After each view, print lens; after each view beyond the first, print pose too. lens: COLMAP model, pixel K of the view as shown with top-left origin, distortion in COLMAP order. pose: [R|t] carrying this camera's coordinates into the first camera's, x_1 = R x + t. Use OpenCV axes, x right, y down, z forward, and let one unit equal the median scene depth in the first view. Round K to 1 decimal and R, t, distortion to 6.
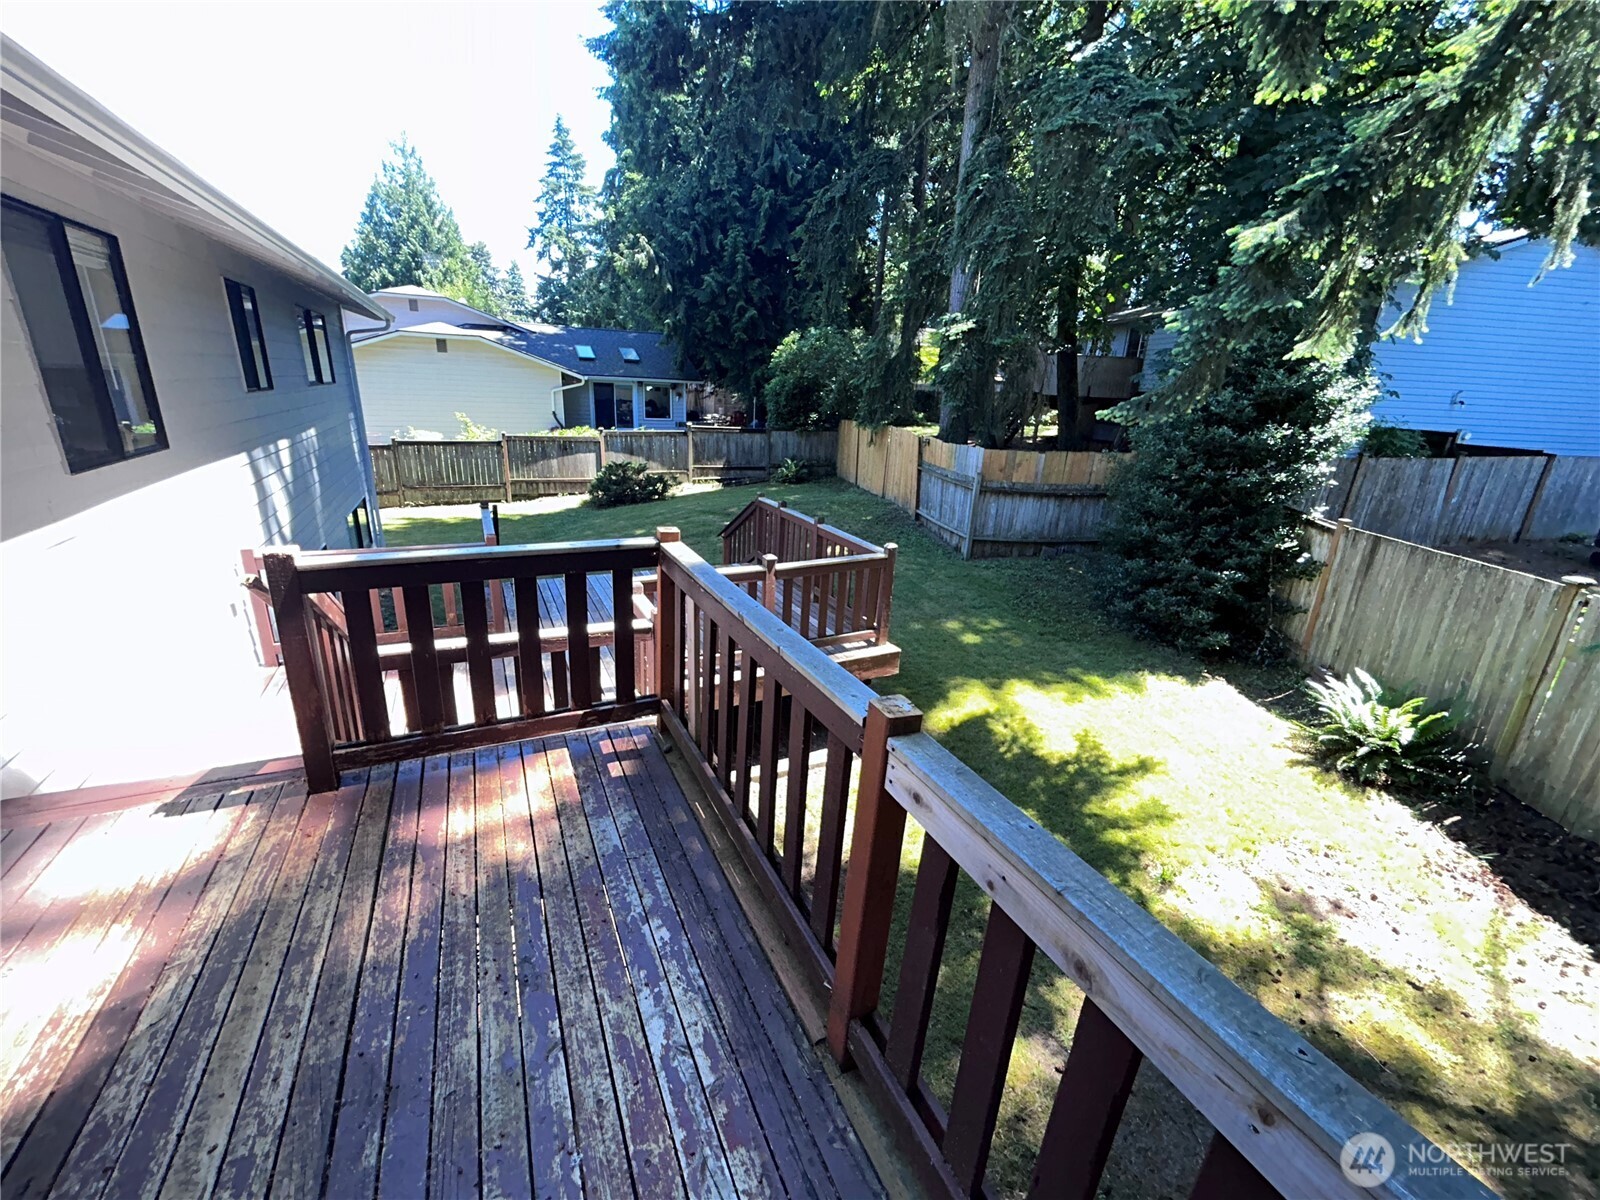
lens RADIAL K [[644.9, 0, 797.9], [0, 644.9, 597.9], [0, 0, 1]] dist [-0.000901, 0.000272]
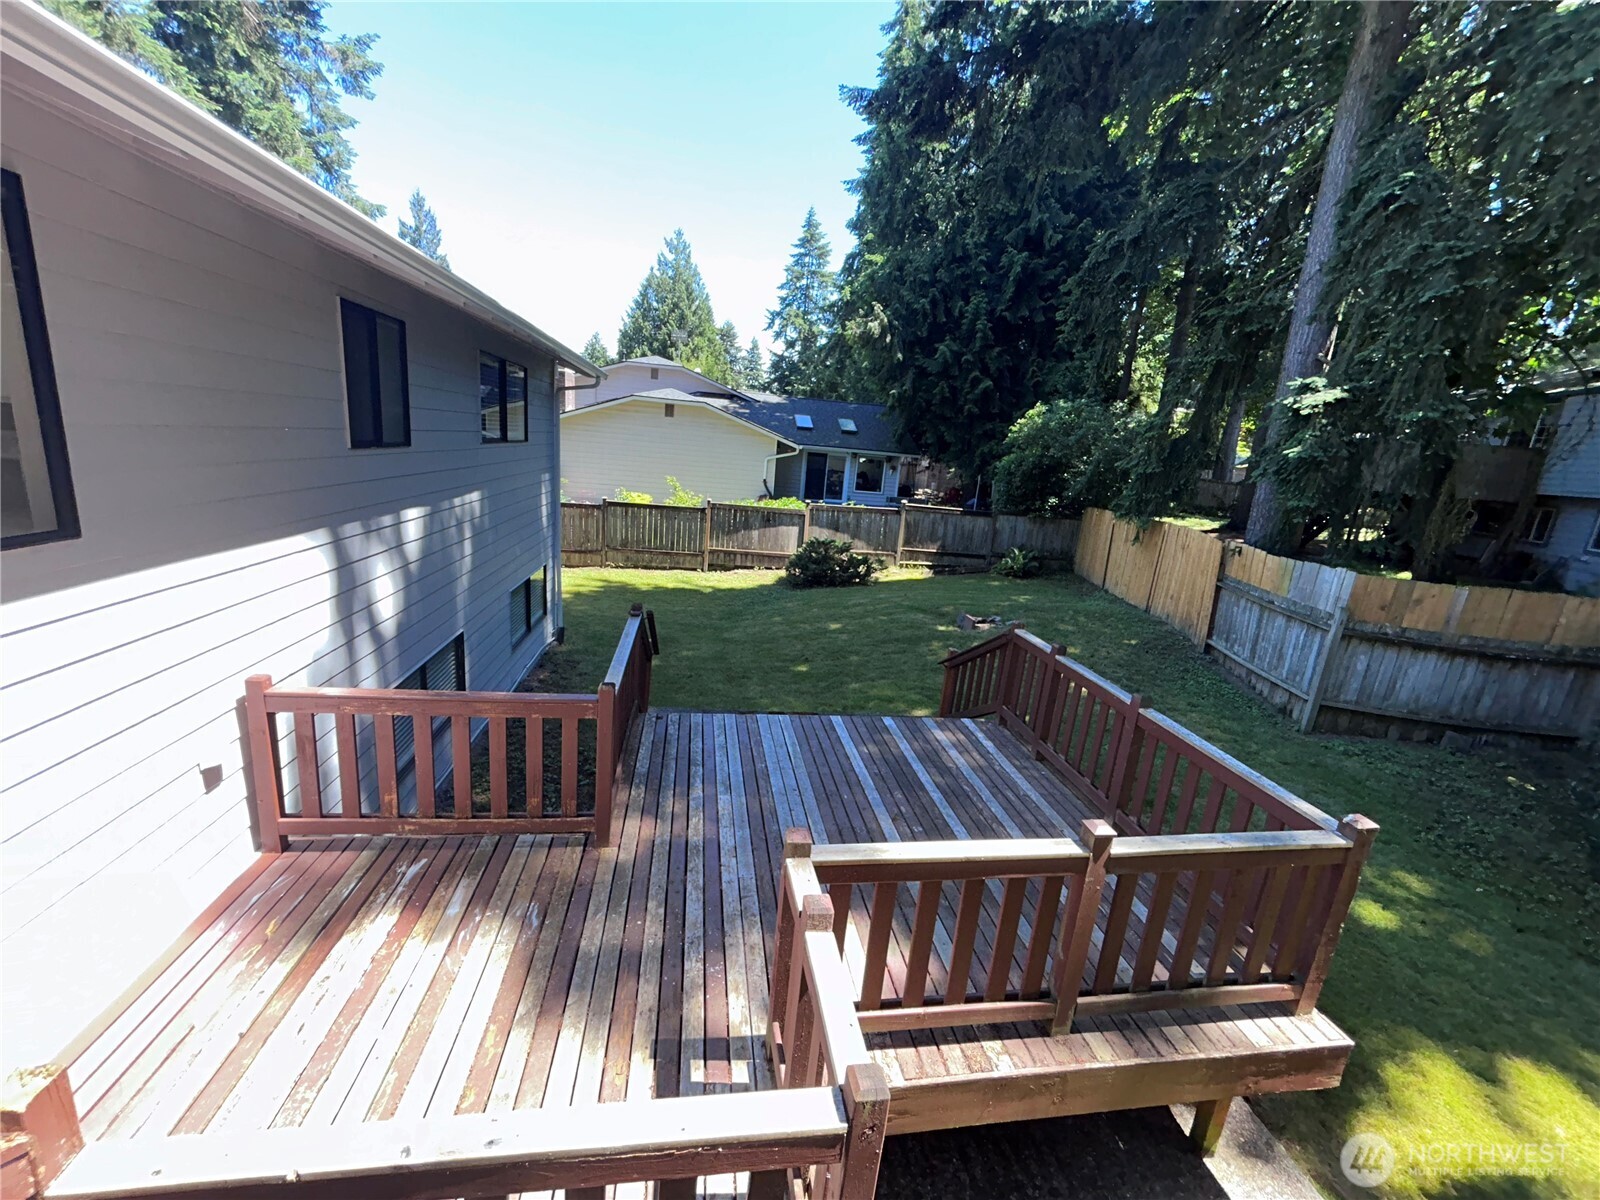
lens RADIAL K [[644.9, 0, 799.9], [0, 644.9, 600.3], [0, 0, 1]] dist [-0.000901, 0.000272]
pose [[0.952571, 0.105509, -0.285440, -0.060207], [-0.133752, 0.987676, -0.081278, -0.070992], [0.273346, 0.115601, 0.954944, 0.207519]]
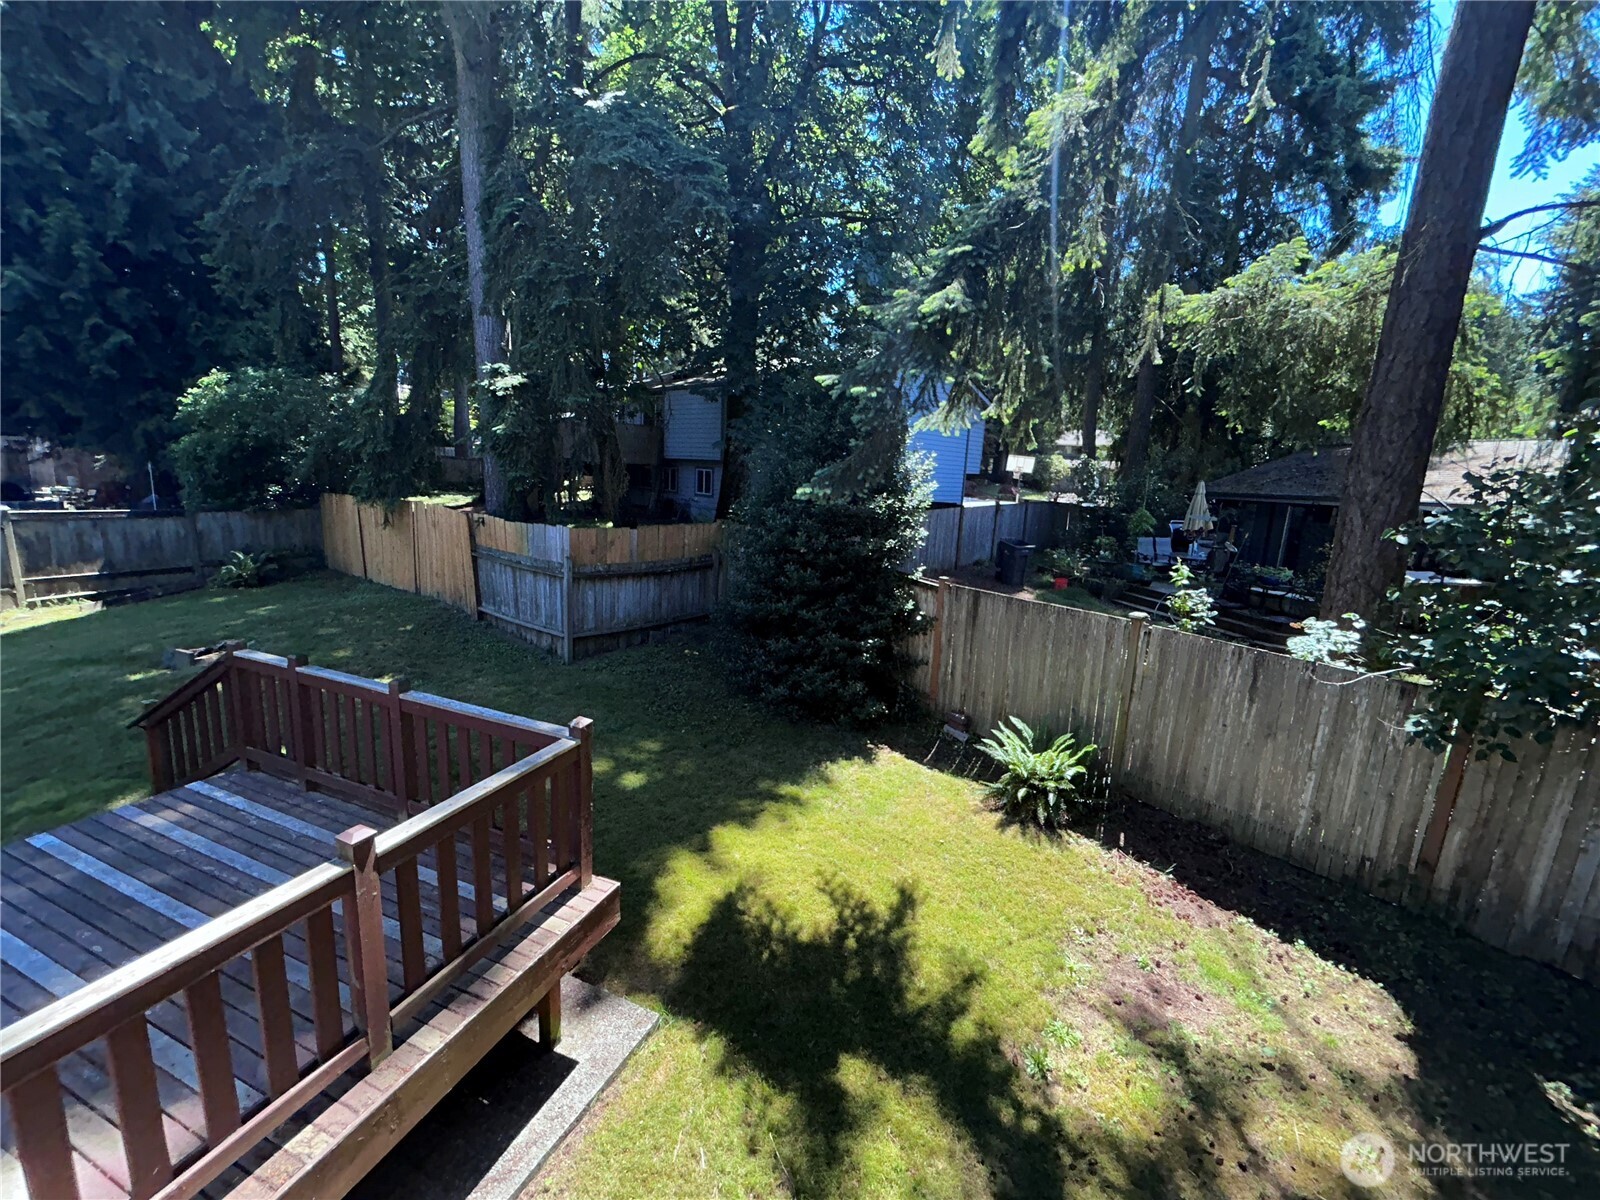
lens RADIAL K [[644.9, 0, 797.7], [0, 644.9, 598.6], [0, 0, 1]] dist [-0.000901, 0.000272]
pose [[0.747552, -0.134216, 0.650501, -0.036792], [0.193044, 0.980998, -0.019438, -0.068588], [-0.635531, 0.140106, 0.759256, 0.198968]]
